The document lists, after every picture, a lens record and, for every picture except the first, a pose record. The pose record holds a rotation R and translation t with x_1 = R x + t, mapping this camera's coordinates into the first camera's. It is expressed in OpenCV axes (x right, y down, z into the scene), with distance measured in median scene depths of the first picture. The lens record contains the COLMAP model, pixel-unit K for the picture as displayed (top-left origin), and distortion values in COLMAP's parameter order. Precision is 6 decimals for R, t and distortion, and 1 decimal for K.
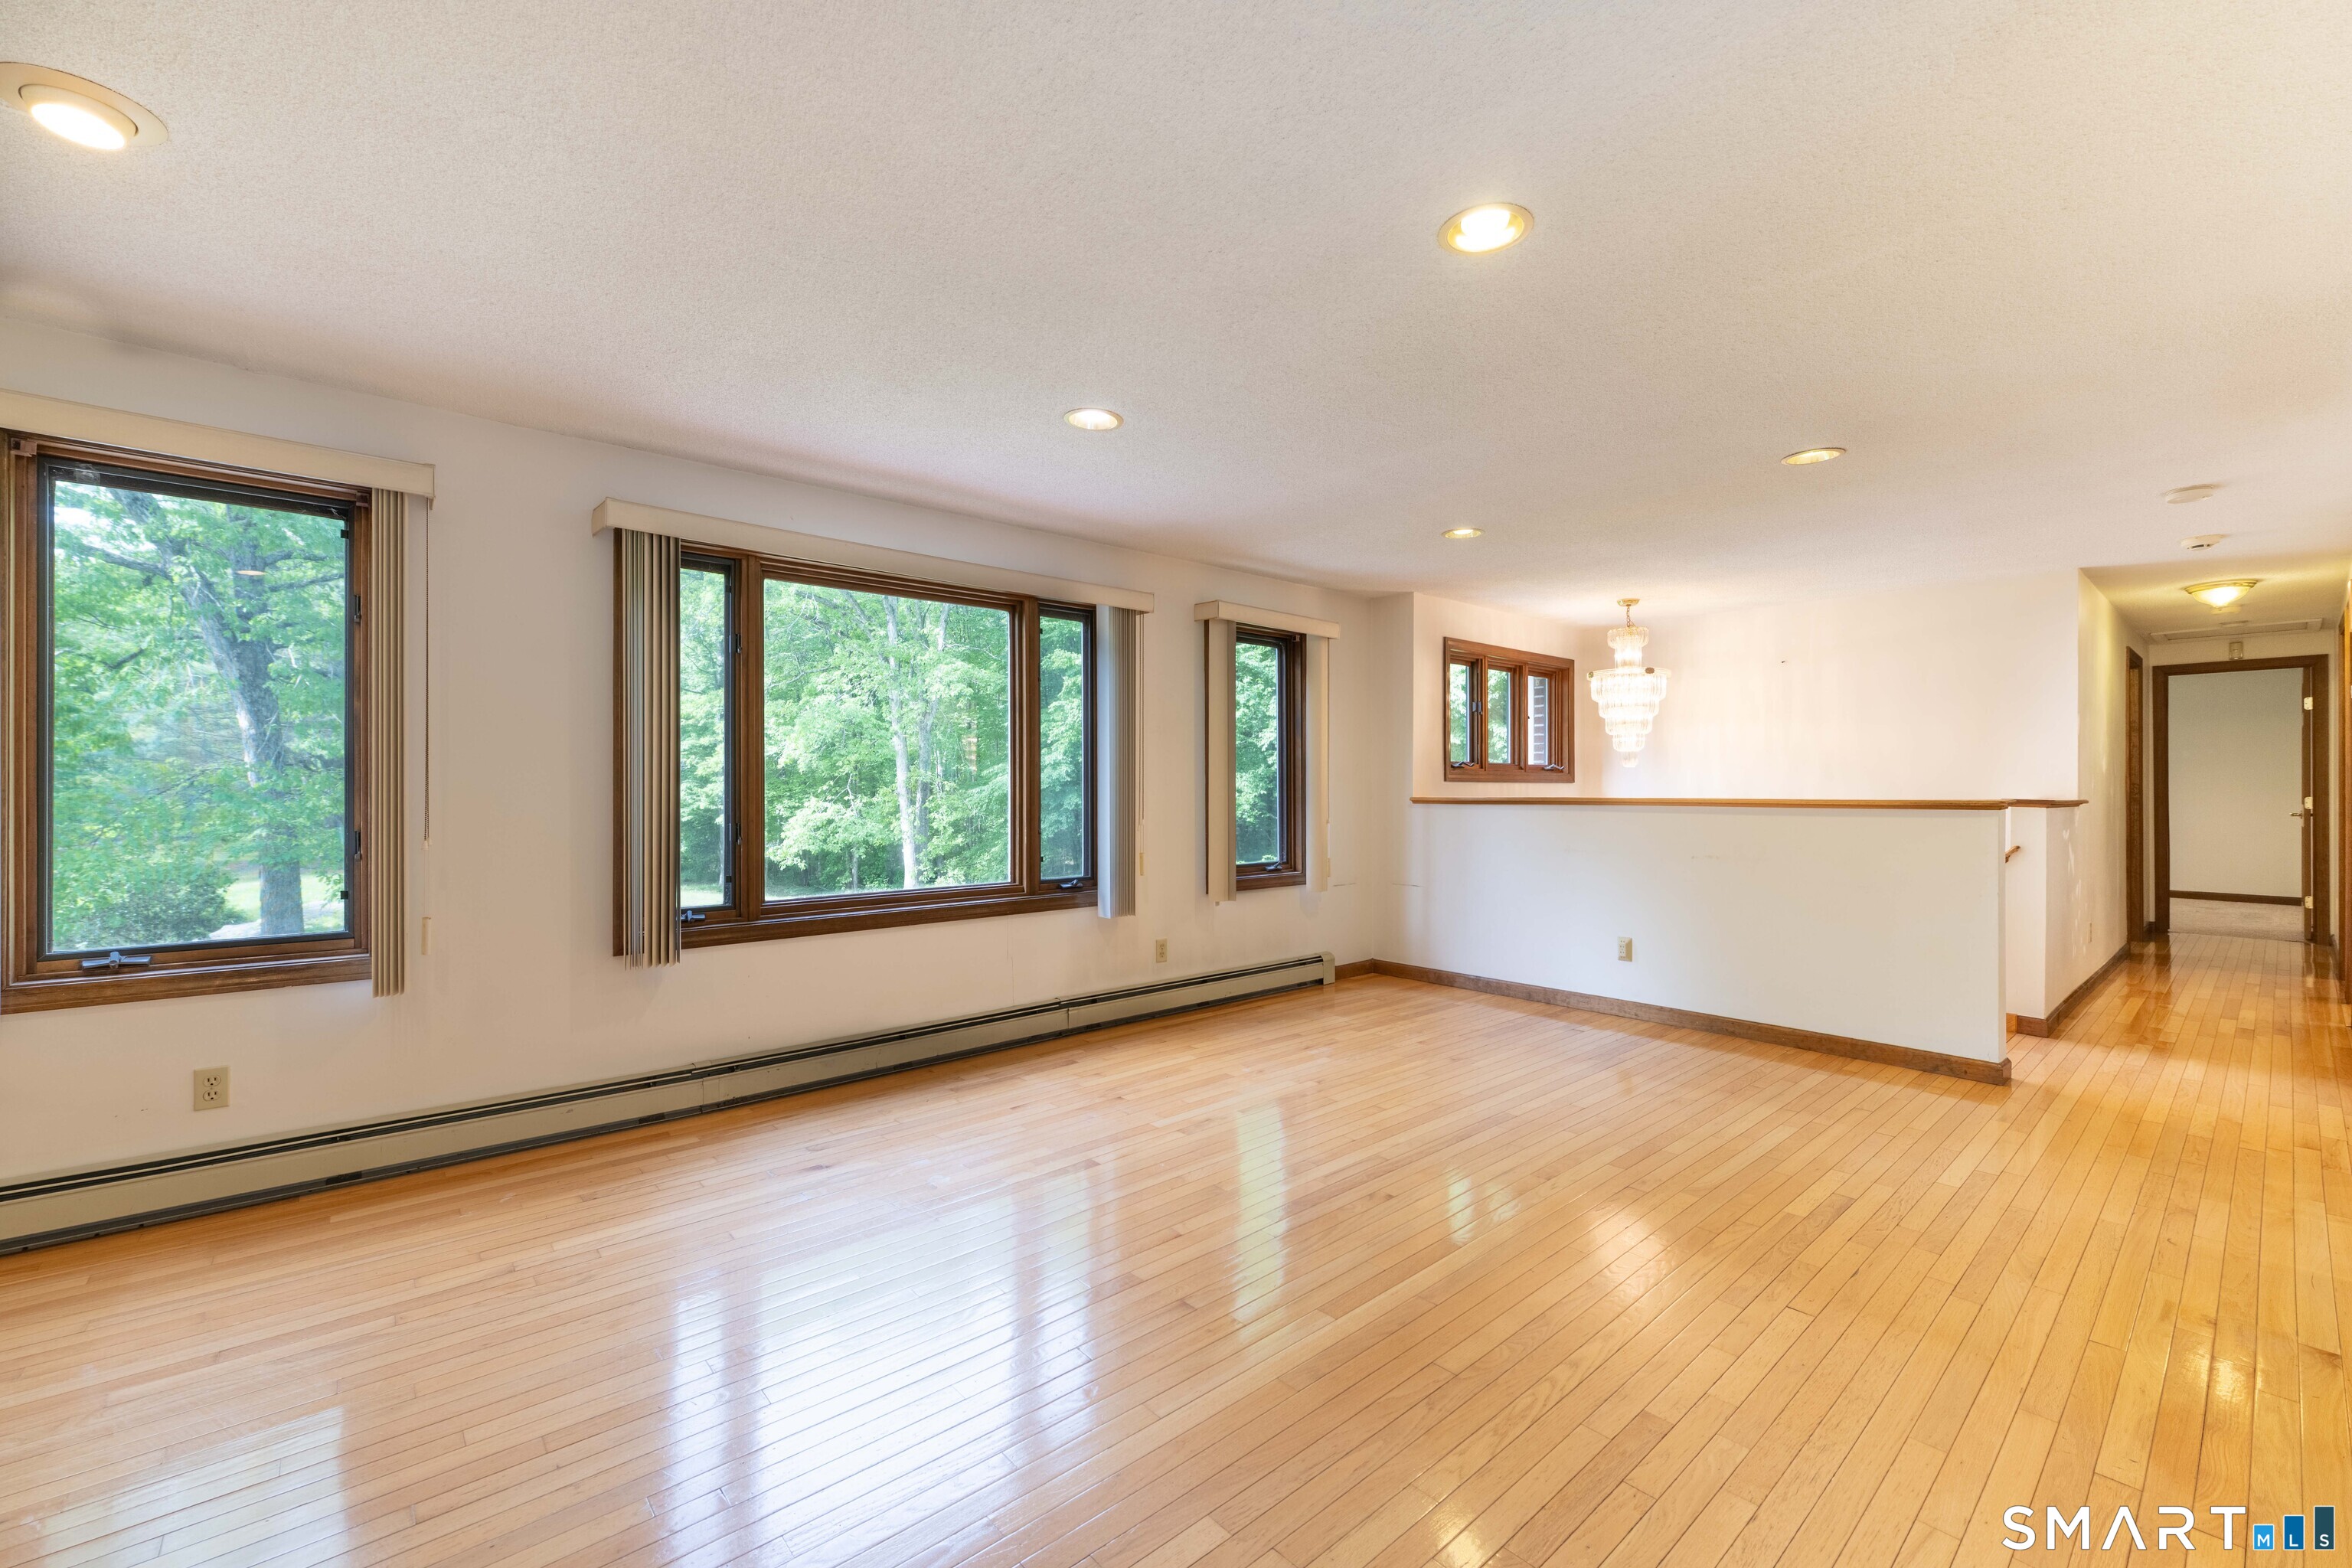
lens RADIAL K [[970.7, 0, 1170.5], [0, 970.7, 783.6], [0, 0, 1]] dist [-0.001286, -0.000528]
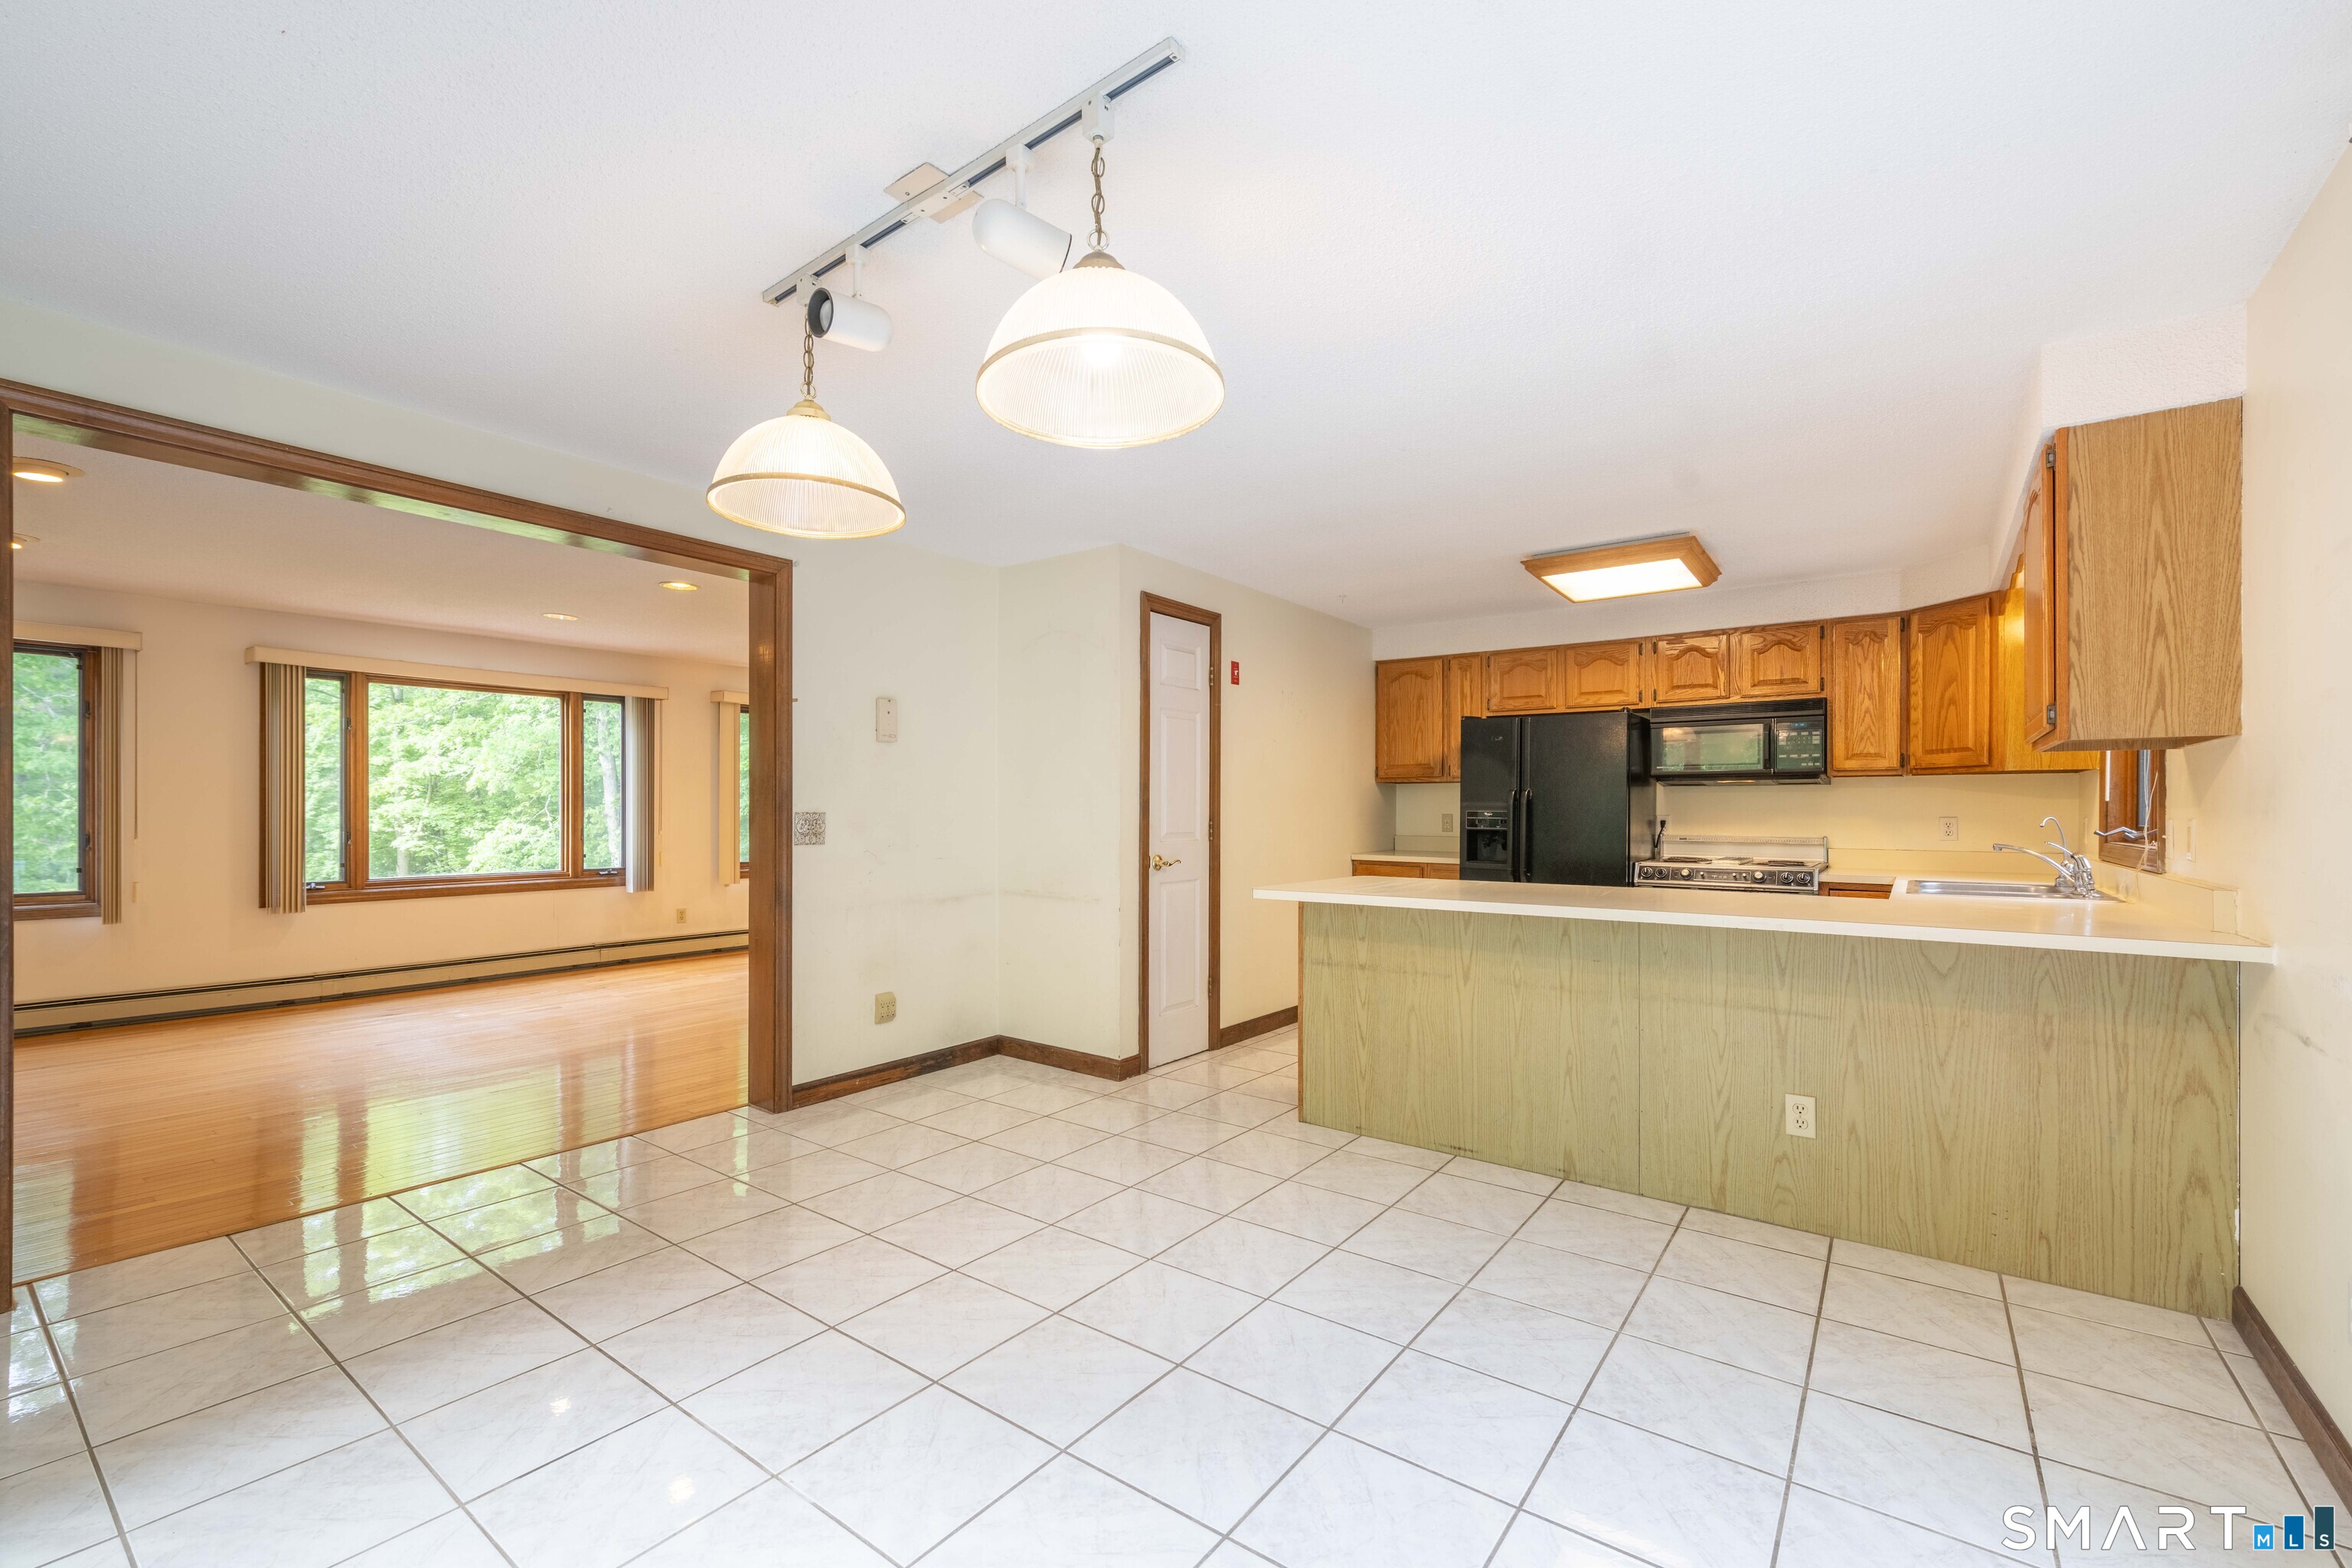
lens RADIAL K [[988.6, 0, 1185.2], [0, 988.6, 807.9], [0, 0, 1]] dist [0.001470, 0.000532]
pose [[0.974070, 0.002115, 0.226237, 0.459883], [-0.002637, 0.999995, 0.002007, -0.005626], [-0.226232, -0.002551, 0.974070, -0.793023]]
